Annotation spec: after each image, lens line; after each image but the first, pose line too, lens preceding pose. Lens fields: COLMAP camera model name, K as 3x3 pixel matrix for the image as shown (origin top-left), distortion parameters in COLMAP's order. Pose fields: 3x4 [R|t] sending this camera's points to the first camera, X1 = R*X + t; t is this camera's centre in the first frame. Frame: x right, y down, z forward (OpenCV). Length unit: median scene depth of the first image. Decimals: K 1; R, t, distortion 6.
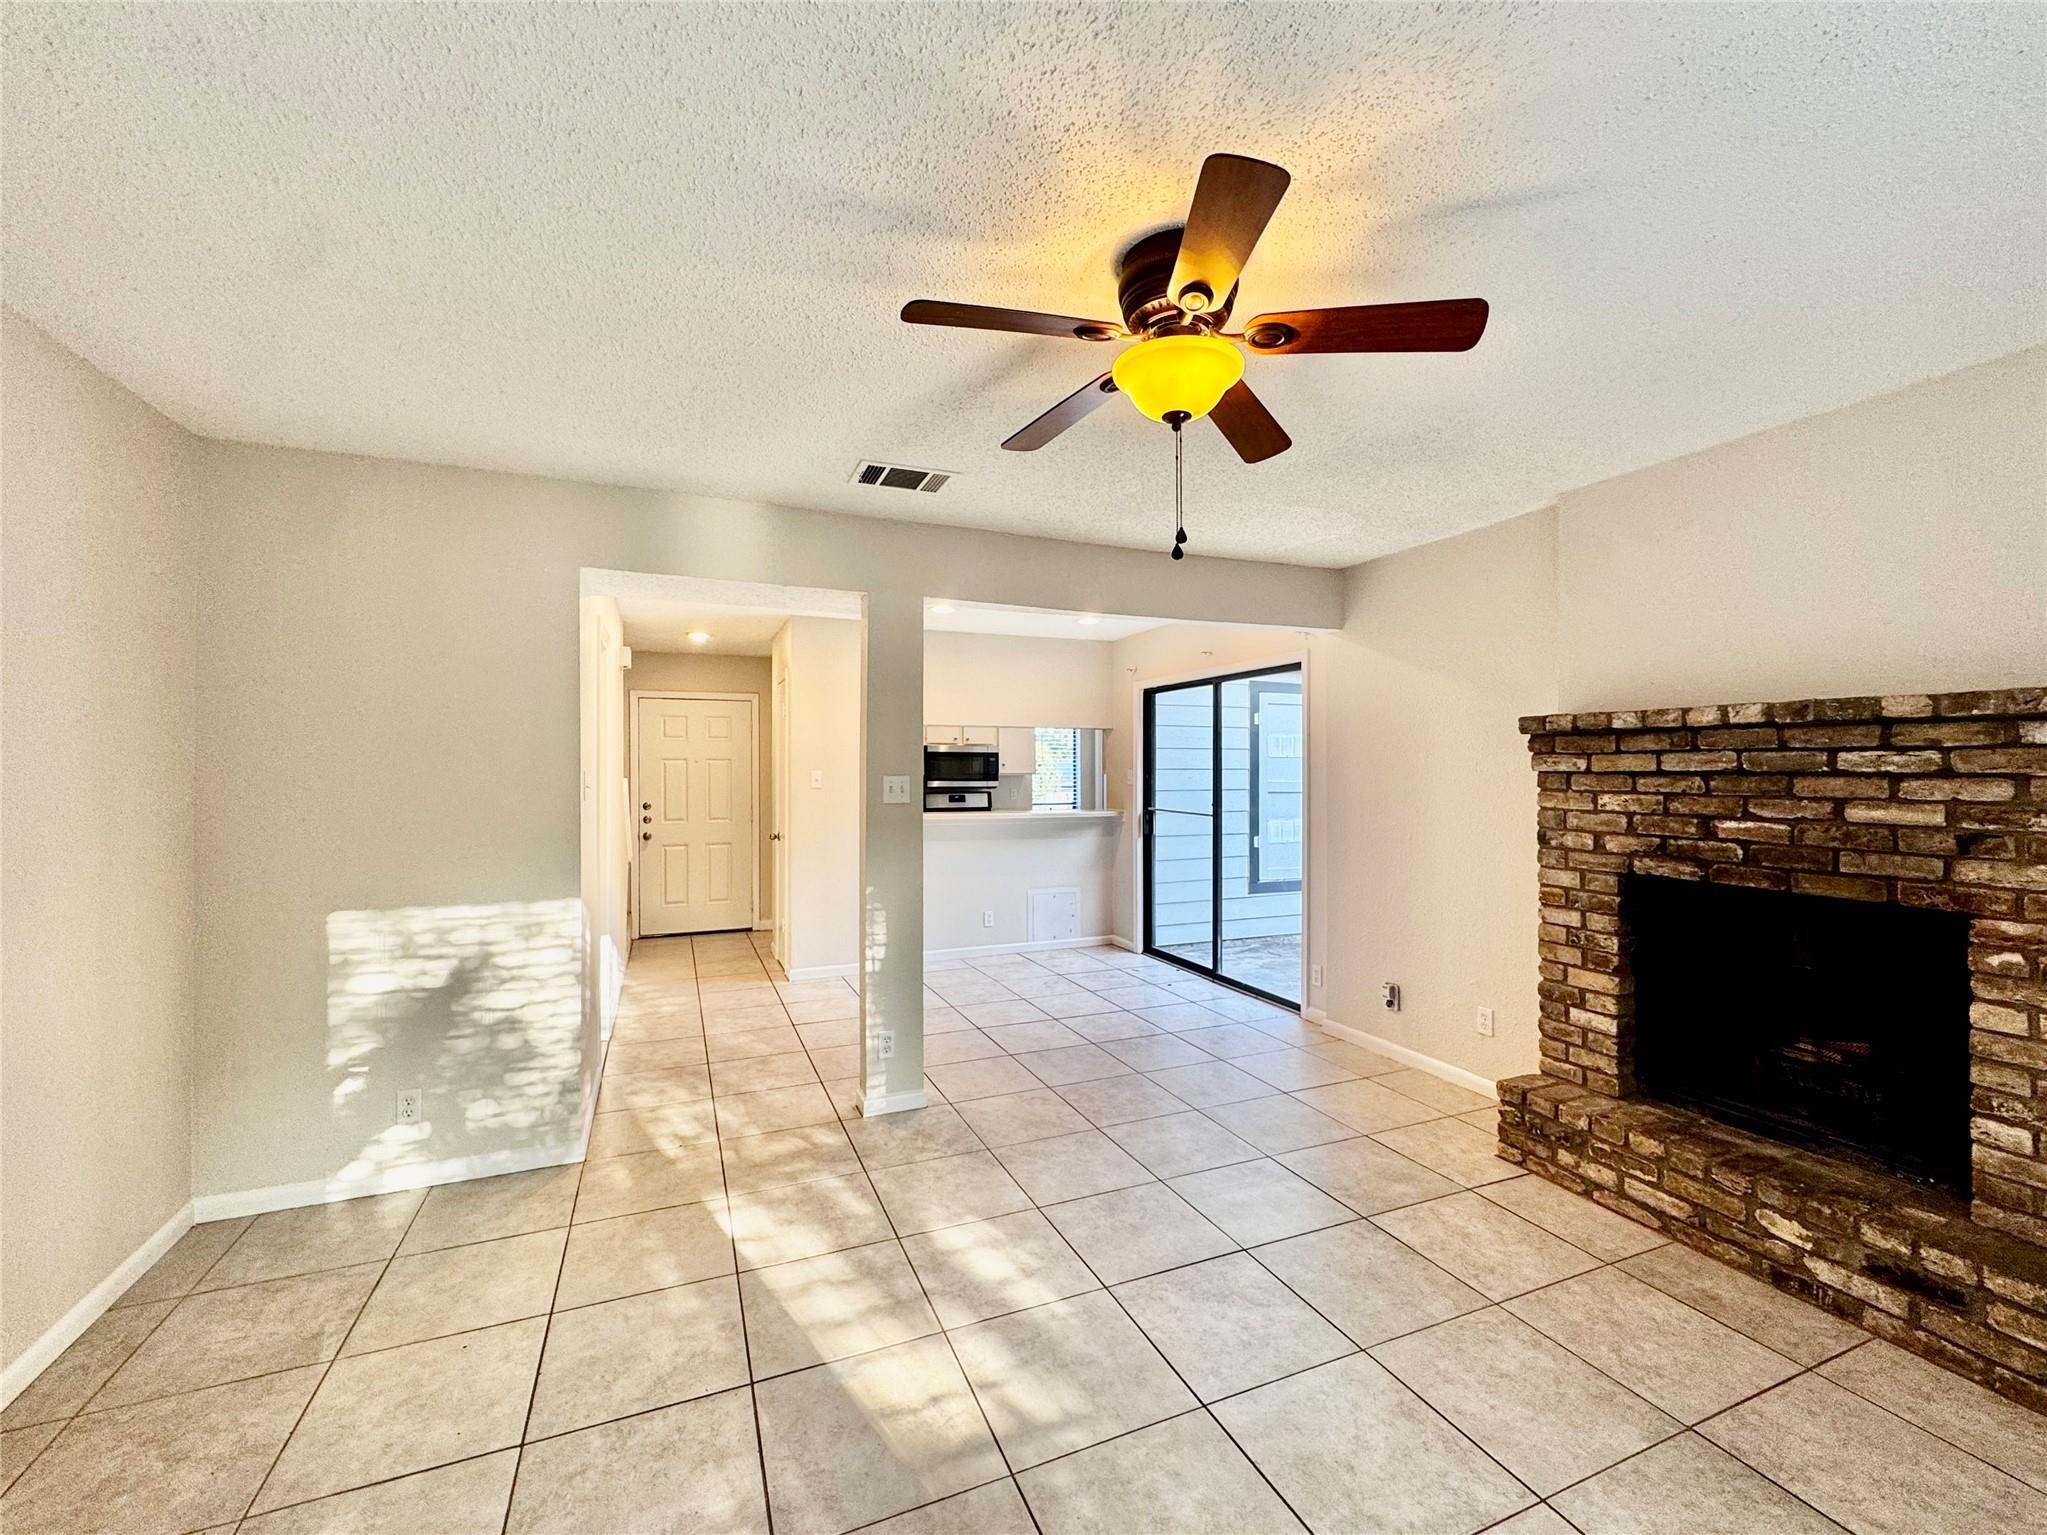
lens RADIAL K [[834.9, 0, 1020.0], [0, 834.9, 770.7], [0, 0, 1]] dist [0.000676, -0.000201]
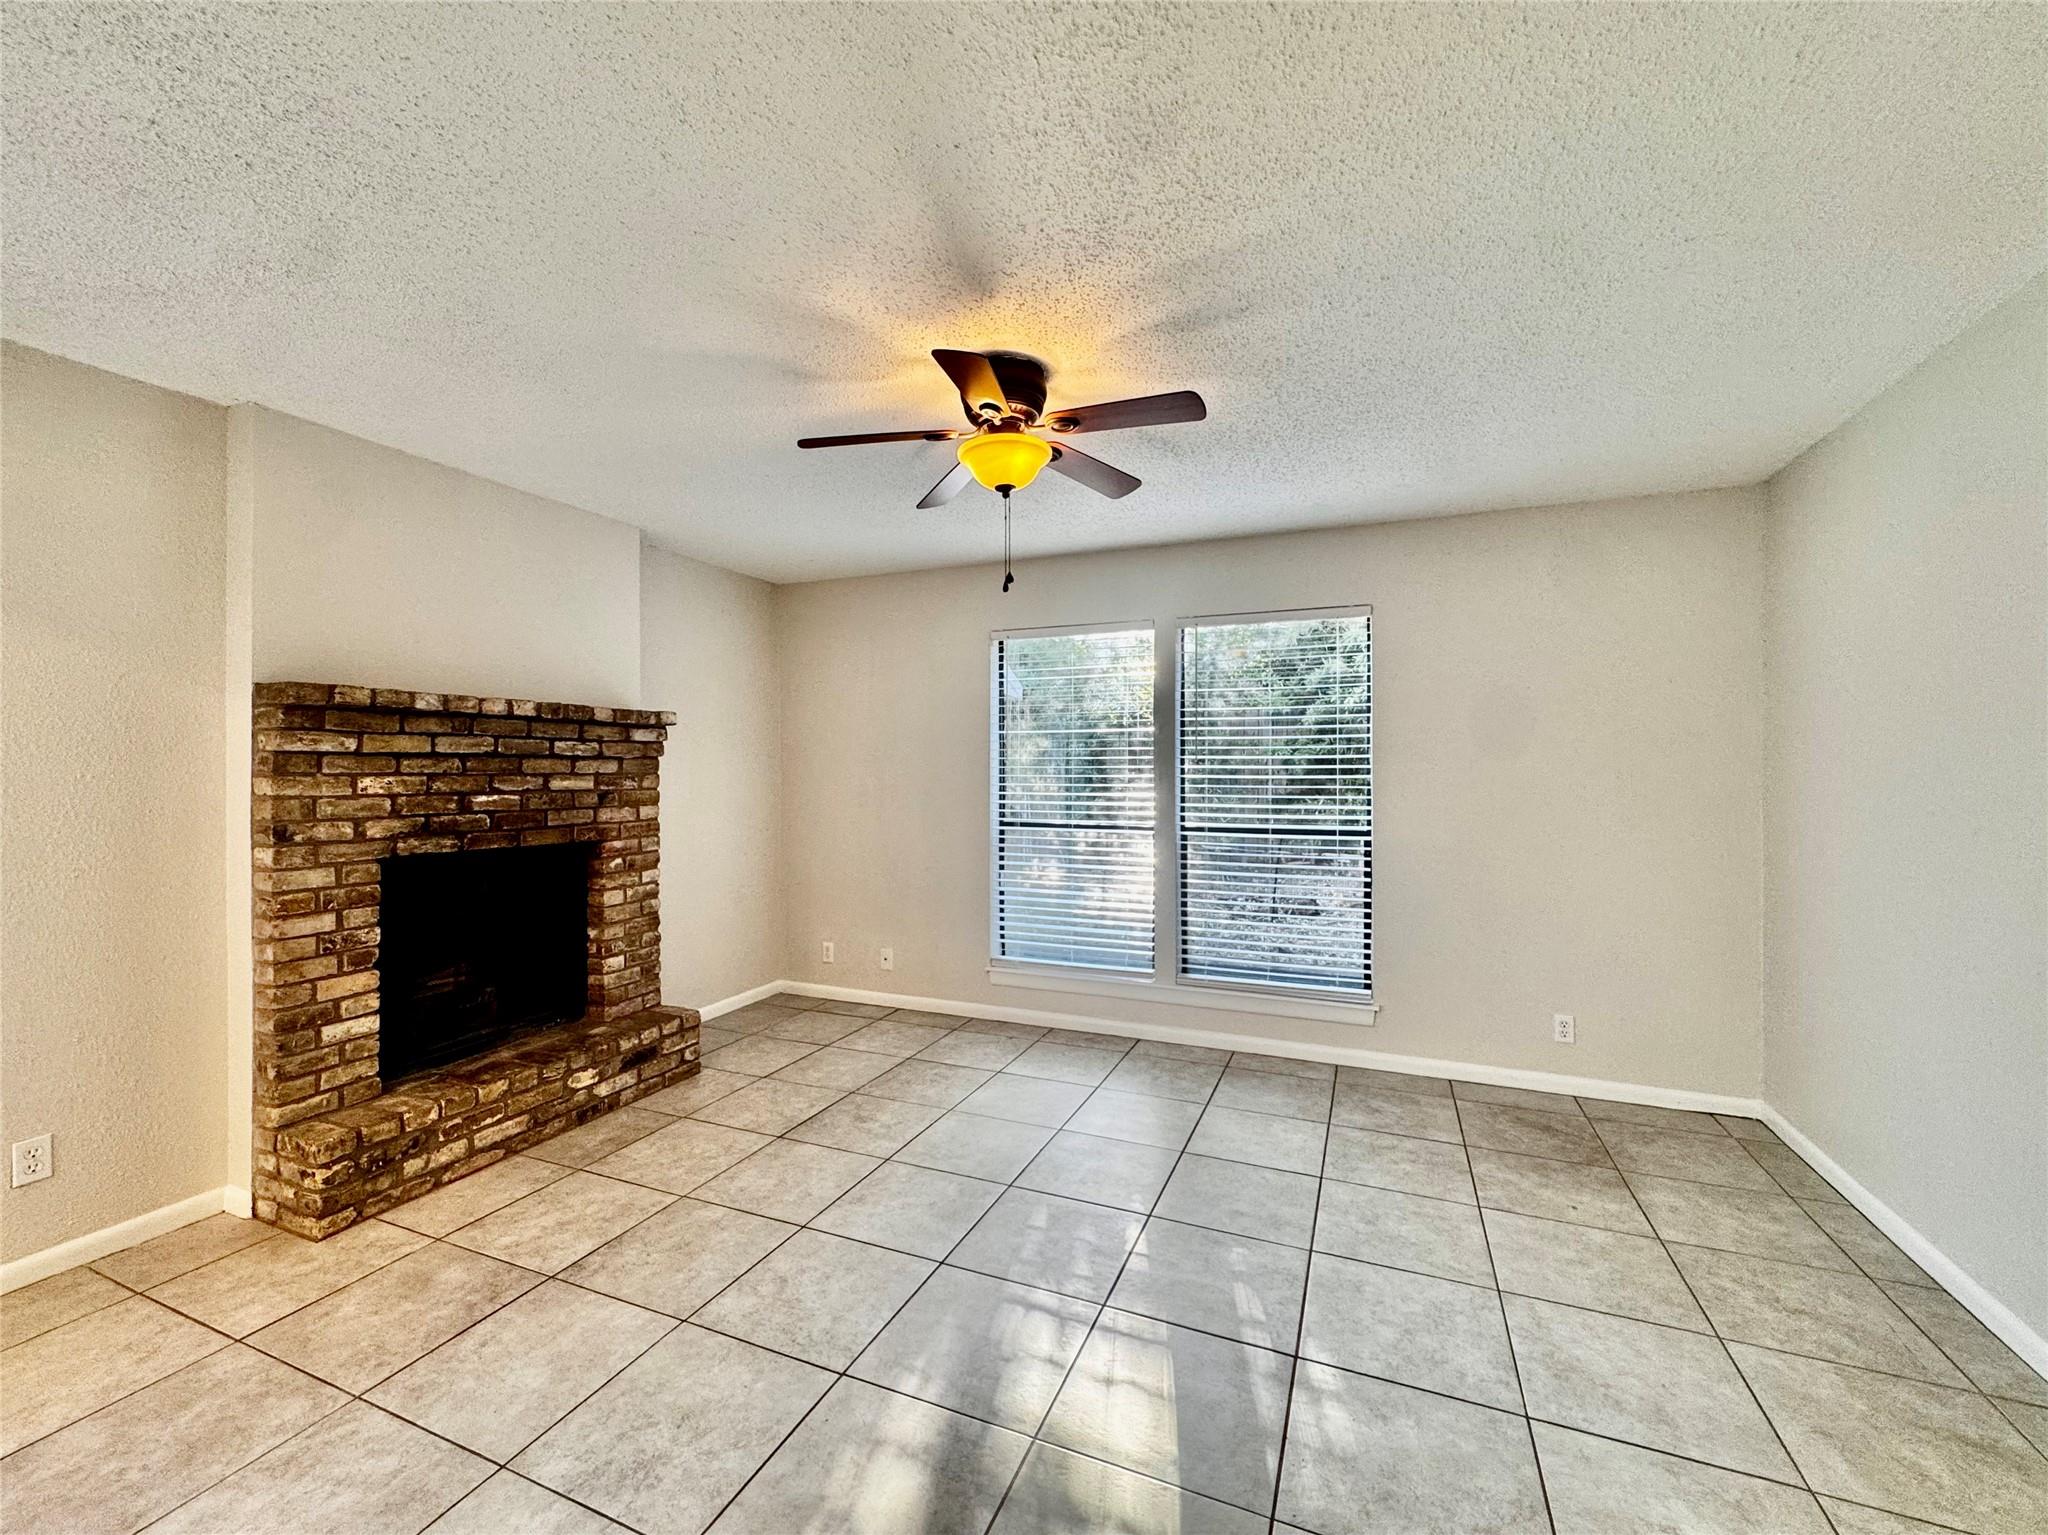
lens RADIAL K [[835.3, 0, 1020.5], [0, 835.3, 770.7], [0, 0, 1]] dist [0.000676, -0.000201]
pose [[-0.693928, -0.001144, 0.720044, -0.514232], [0.002323, 0.999990, 0.003828, 0.021150], [-0.720041, 0.004329, -0.693918, 1.221430]]
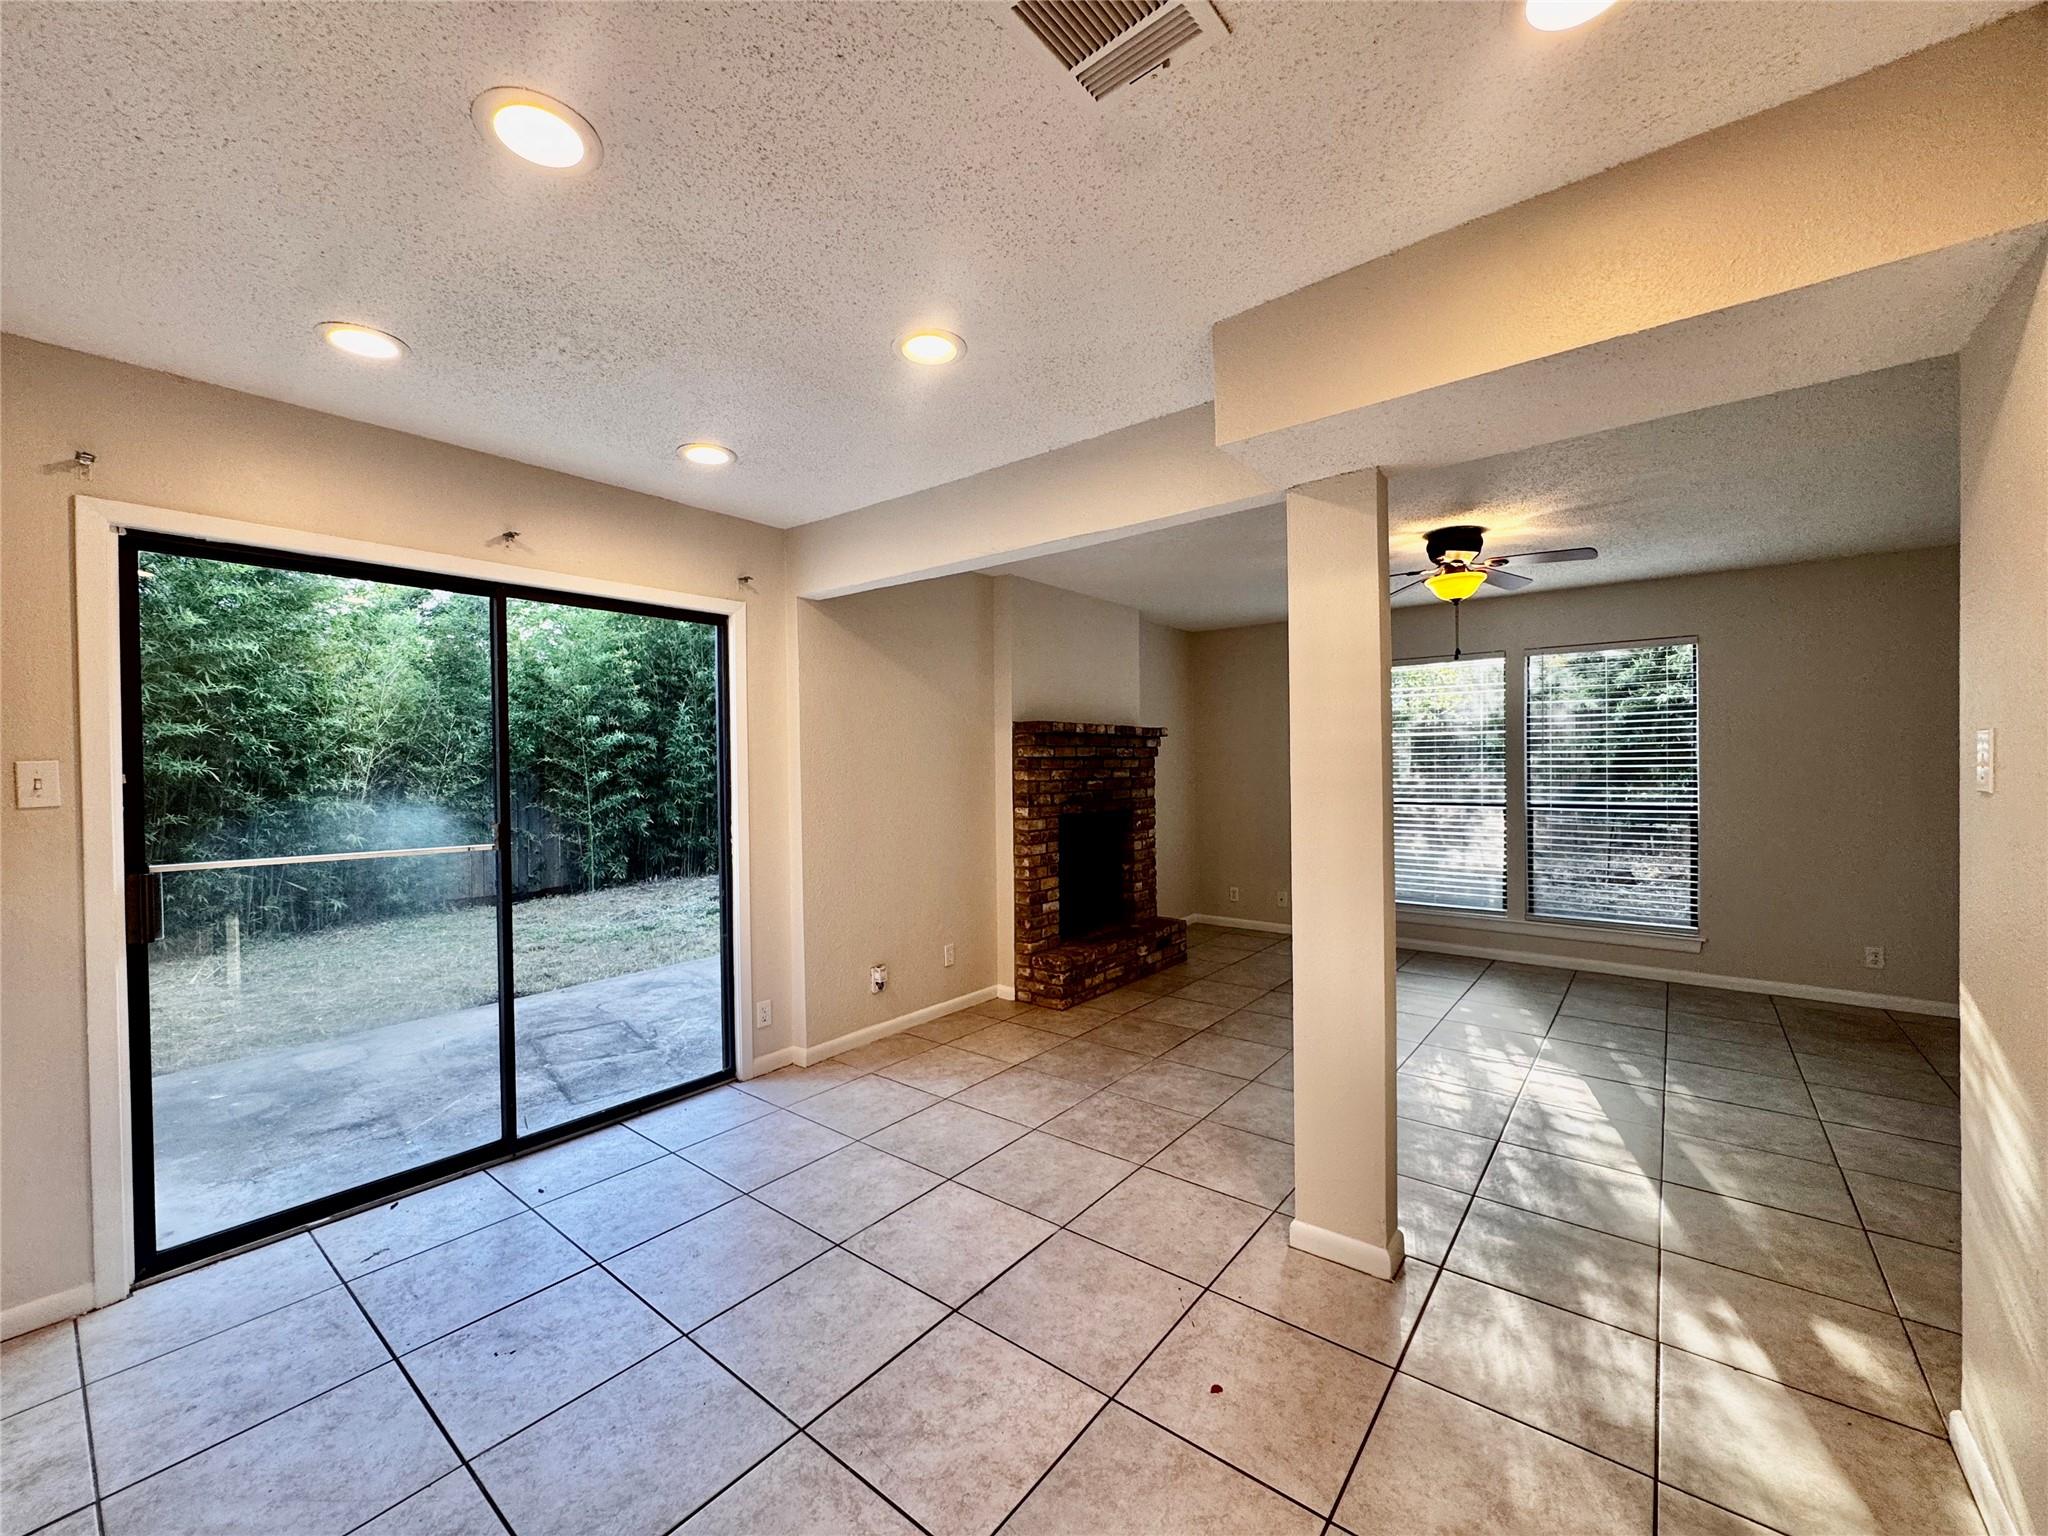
lens RADIAL K [[818.1, 0, 1024.0], [0, 818.1, 768.0], [0, 0, 1]] dist [0.001957, 0.000075]
pose [[-0.479917, -0.000561, 0.877314, -0.795066], [0.012959, 0.999886, 0.007729, 0.010476], [-0.877218, 0.015078, -0.479855, 2.018073]]
